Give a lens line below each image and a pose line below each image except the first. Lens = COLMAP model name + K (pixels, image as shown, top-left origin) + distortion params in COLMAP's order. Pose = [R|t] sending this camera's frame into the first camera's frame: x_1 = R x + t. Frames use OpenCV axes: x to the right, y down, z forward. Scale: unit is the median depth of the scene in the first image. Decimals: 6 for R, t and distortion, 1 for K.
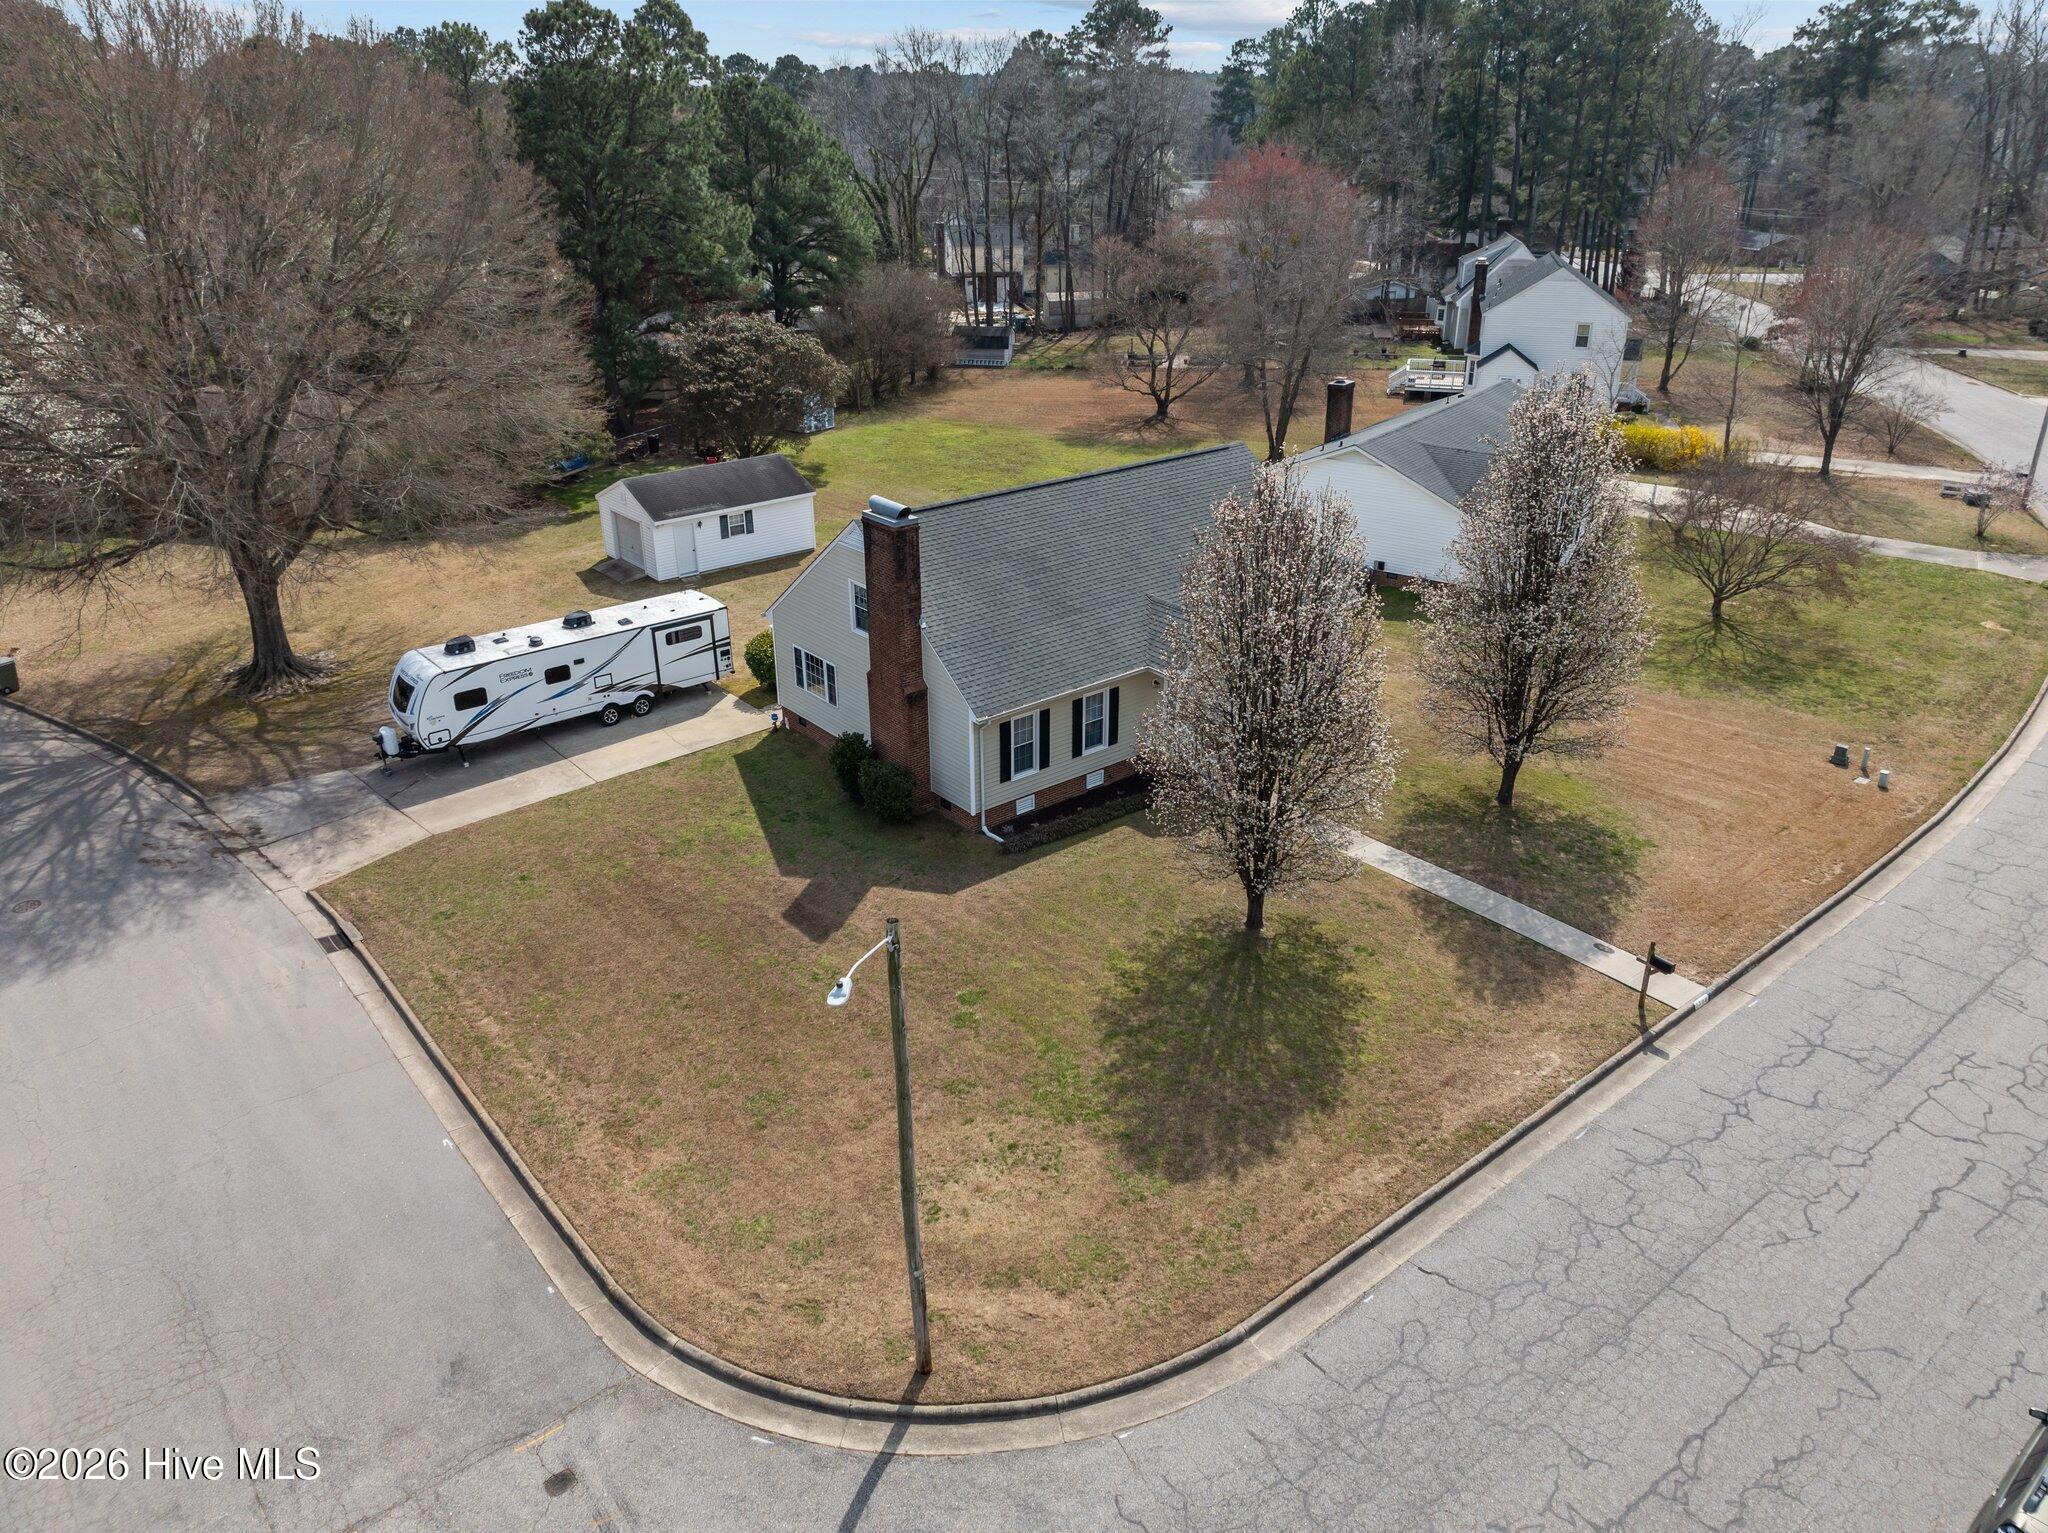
lens RADIAL K [[1442.5, 0, 1035.4], [0, 1442.5, 756.5], [0, 0, 1]] dist [-0.043636, 0.006833]
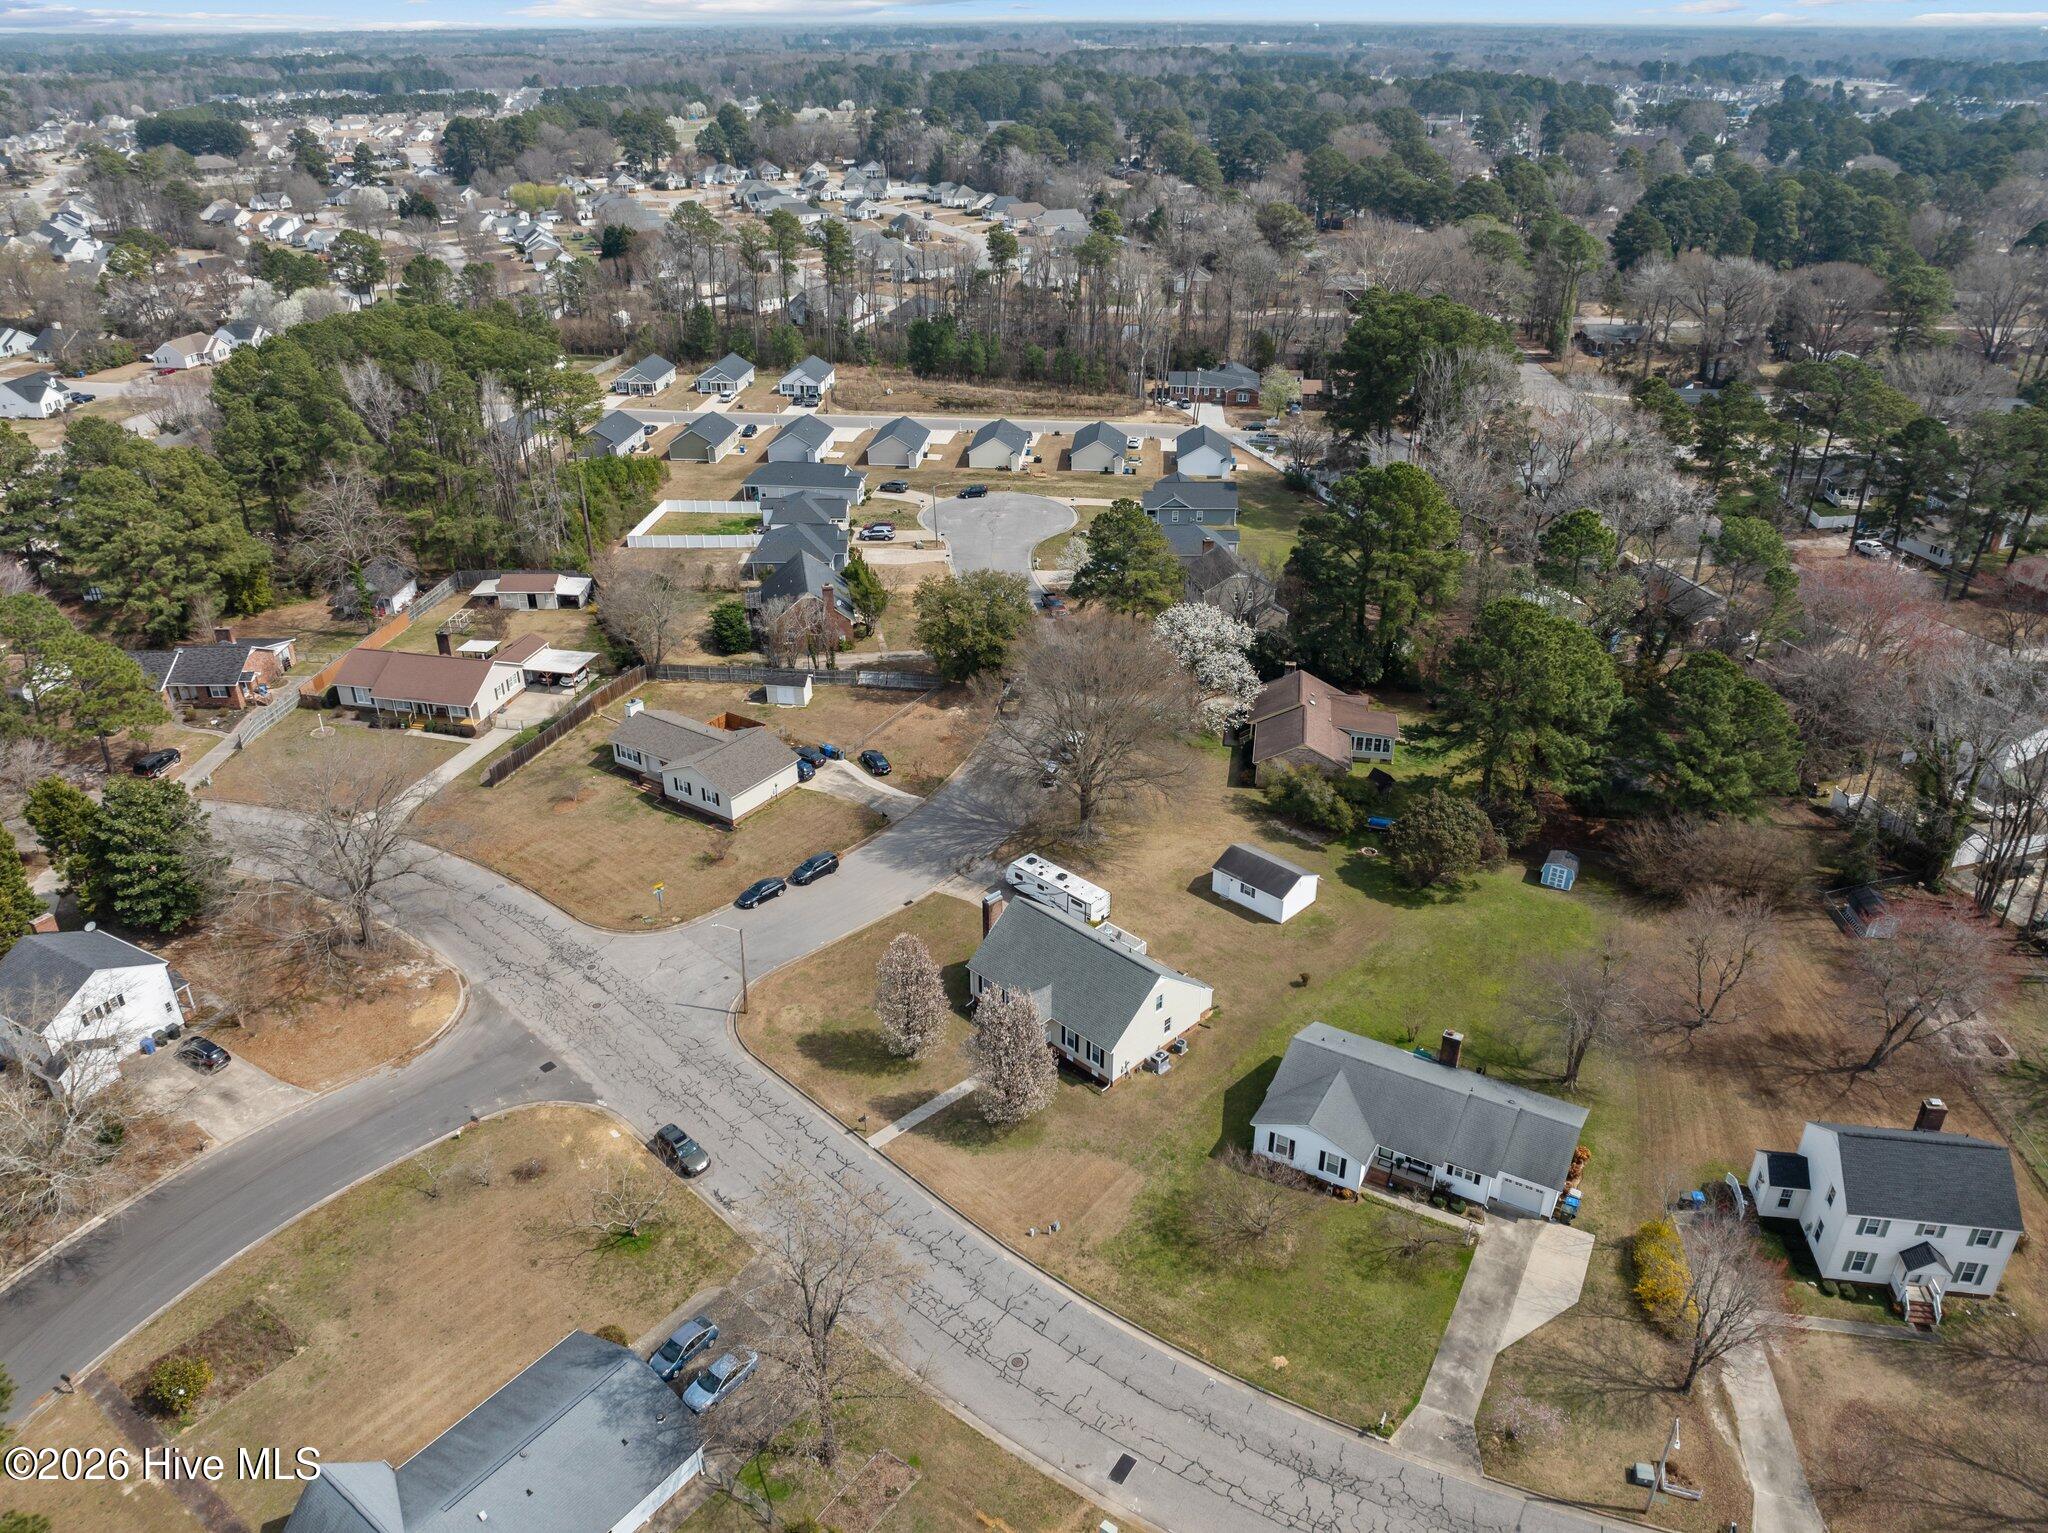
lens RADIAL K [[1424.9, 0, 1039.4], [0, 1424.9, 772.0], [0, 0, 1]] dist [-0.041236, -0.003422]
pose [[0.105402, 0.468637, -0.877080, 2.513637], [-0.411853, 0.823366, 0.390443, -1.659580], [0.905134, 0.320075, 0.279794, 0.155074]]
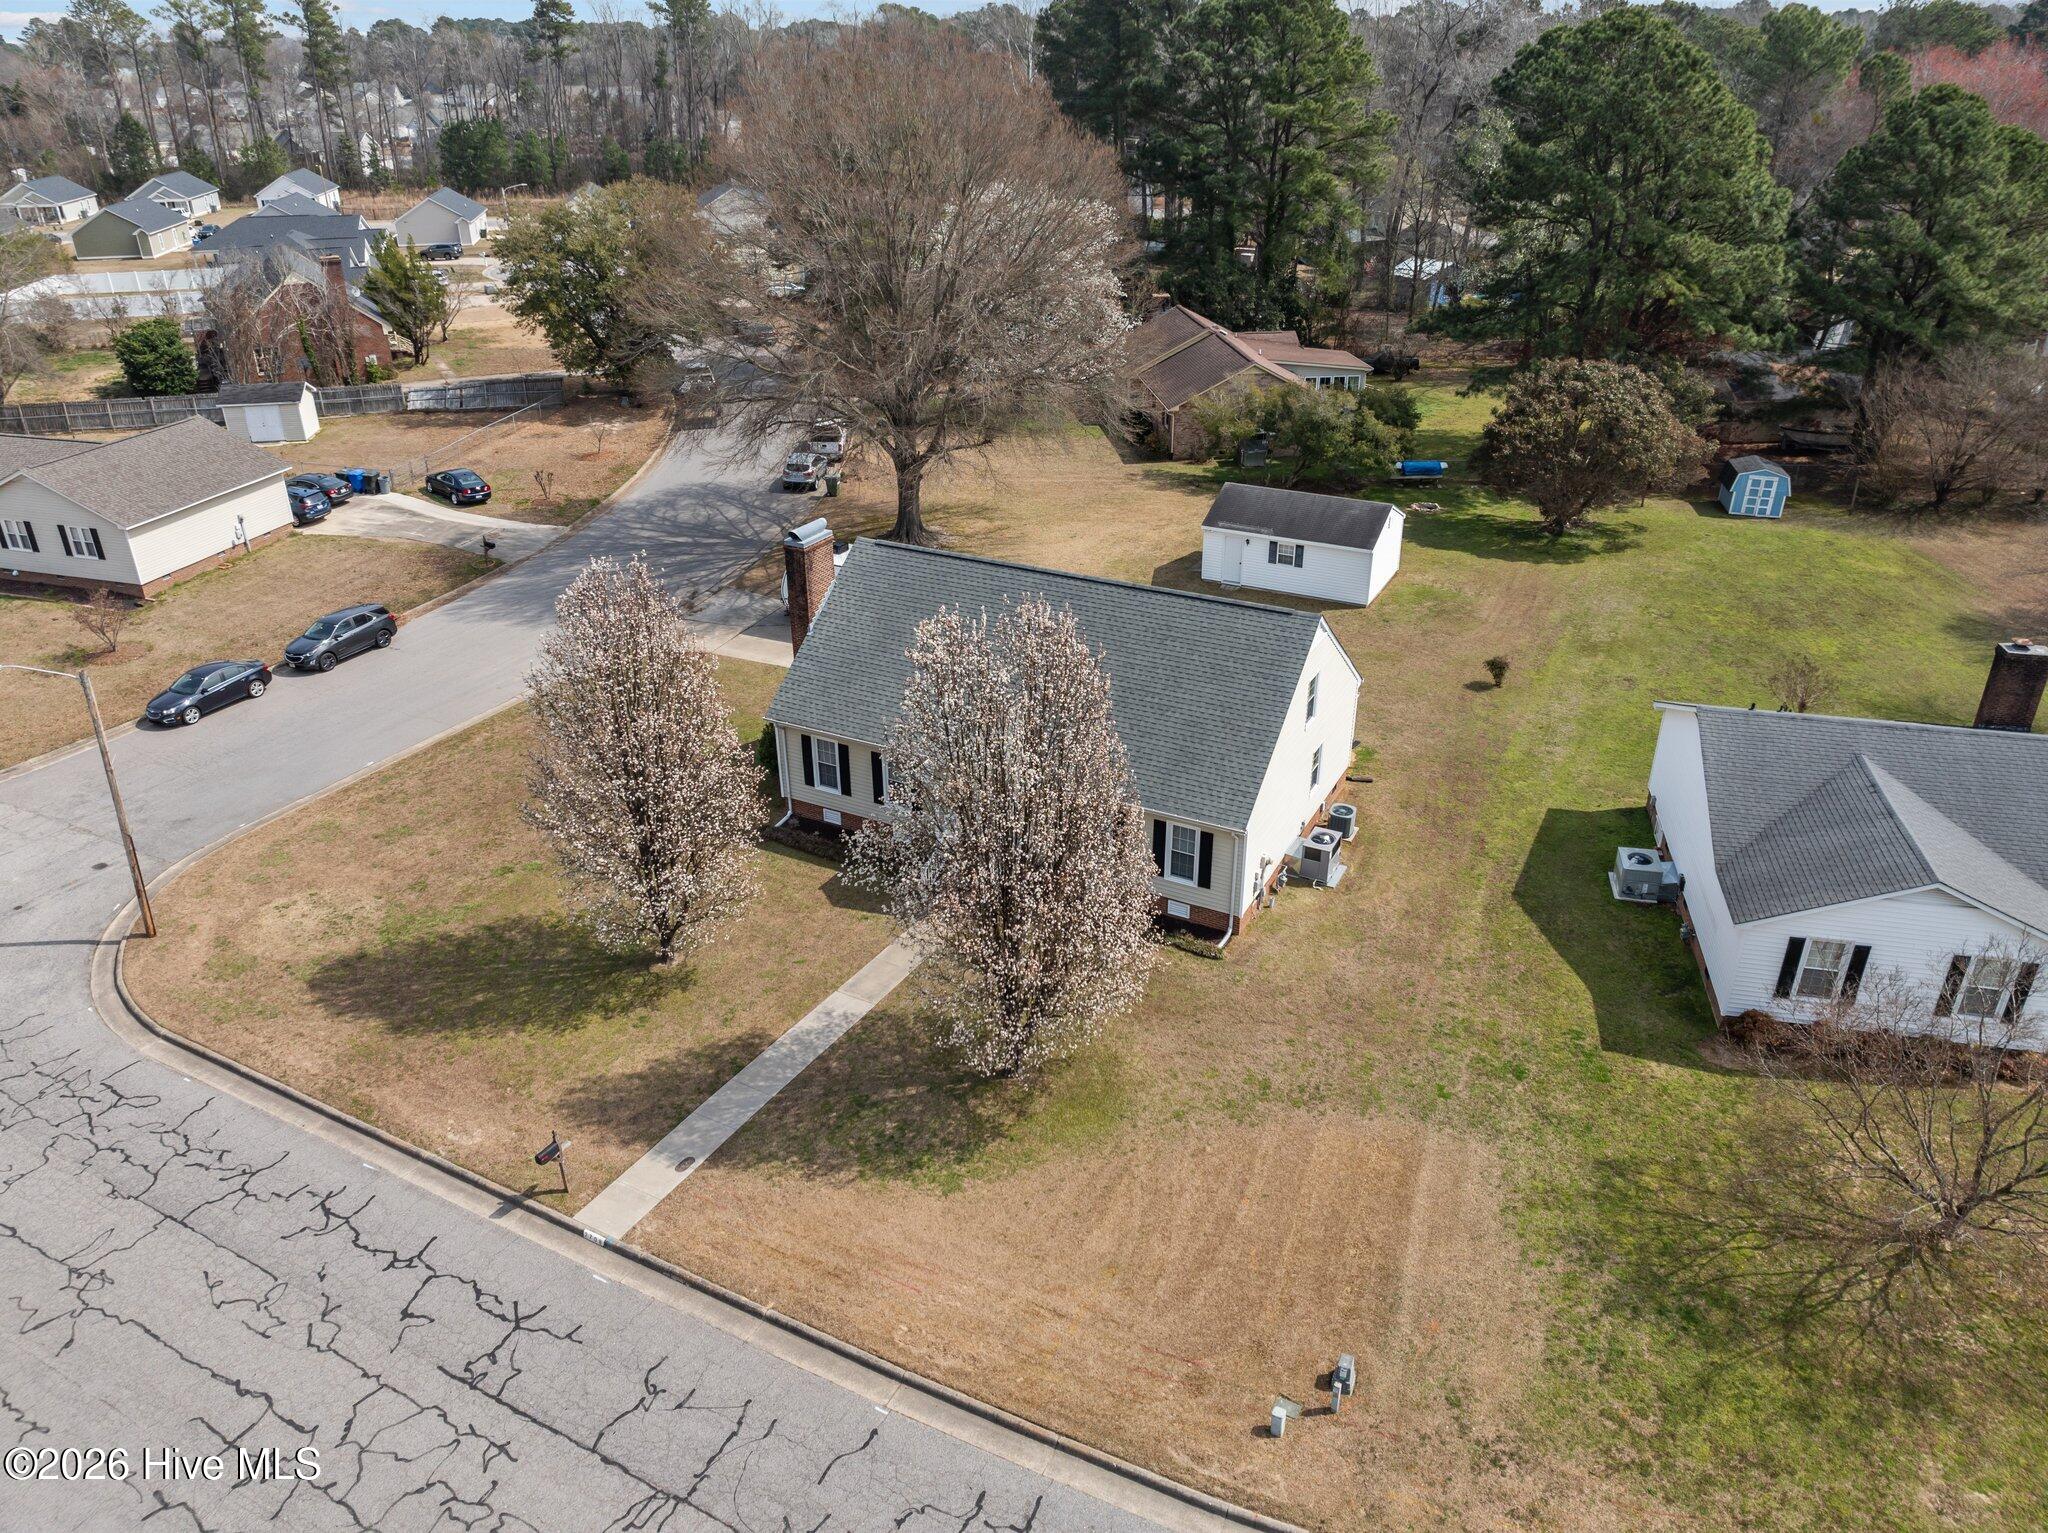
lens RADIAL K [[1442.5, 0, 1035.4], [0, 1442.5, 756.5], [0, 0, 1]] dist [-0.043636, 0.006833]
pose [[0.391468, 0.415957, -0.820812, 1.054772], [-0.377873, 0.885989, 0.268768, -0.407651], [0.839026, 0.204949, 0.504015, 0.607248]]
